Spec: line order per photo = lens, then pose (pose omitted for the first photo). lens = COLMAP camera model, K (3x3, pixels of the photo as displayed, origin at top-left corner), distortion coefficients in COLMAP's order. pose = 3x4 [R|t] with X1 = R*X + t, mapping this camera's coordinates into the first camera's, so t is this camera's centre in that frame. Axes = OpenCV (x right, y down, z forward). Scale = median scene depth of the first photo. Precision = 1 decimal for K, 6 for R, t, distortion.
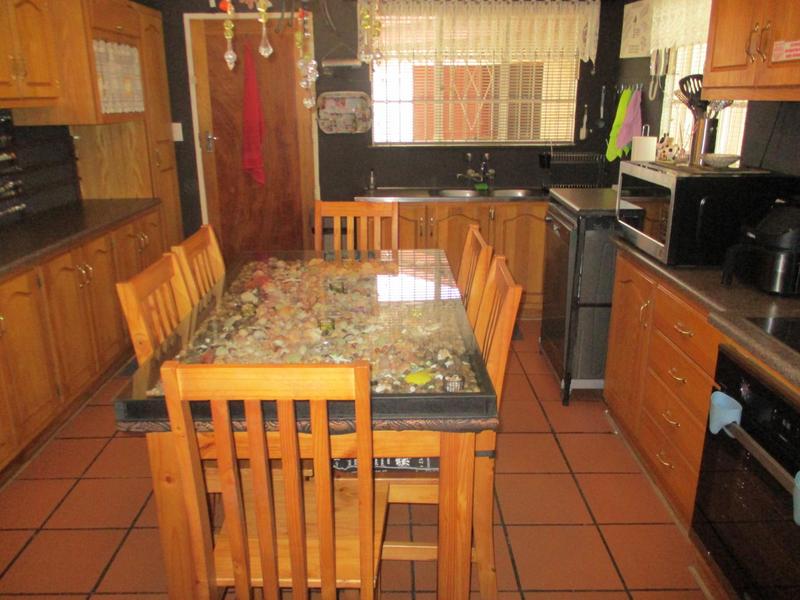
lens RADIAL K [[660.8, 0, 400.0], [0, 660.8, 300.0], [0, 0, 1]] dist [-0.039798, 0.019079]
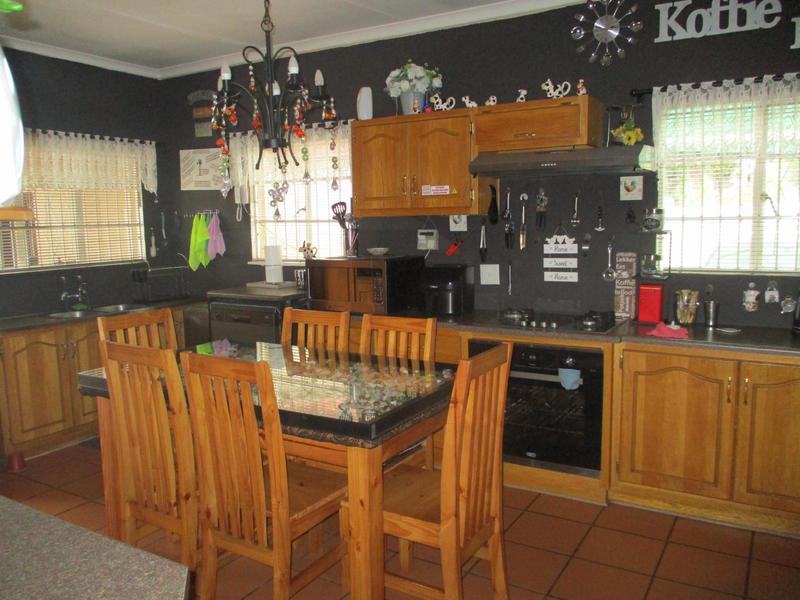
lens RADIAL K [[660.8, 0, 400.0], [0, 660.8, 300.0], [0, 0, 1]] dist [-0.039798, 0.019079]
pose [[0.519421, -0.110955, 0.847284, -0.703827], [0.270174, 0.961995, -0.039651, -0.008431], [-0.810683, 0.249510, 0.529658, 0.067544]]
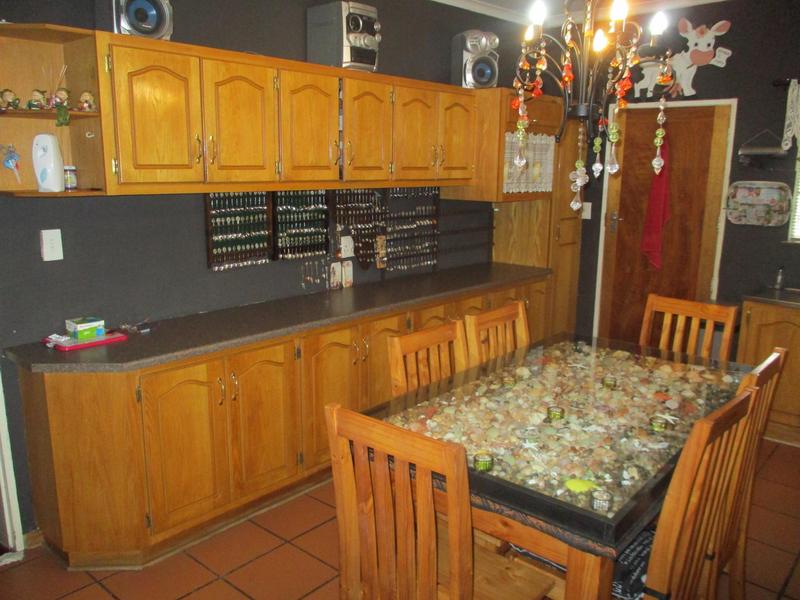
lens RADIAL K [[660.8, 0, 400.0], [0, 660.8, 300.0], [0, 0, 1]] dist [-0.039798, 0.019079]
pose [[0.745830, 0.152676, -0.648404, 0.170530], [-0.215356, 0.976373, -0.017813, -0.031666], [0.630364, 0.152923, 0.761088, 0.012292]]
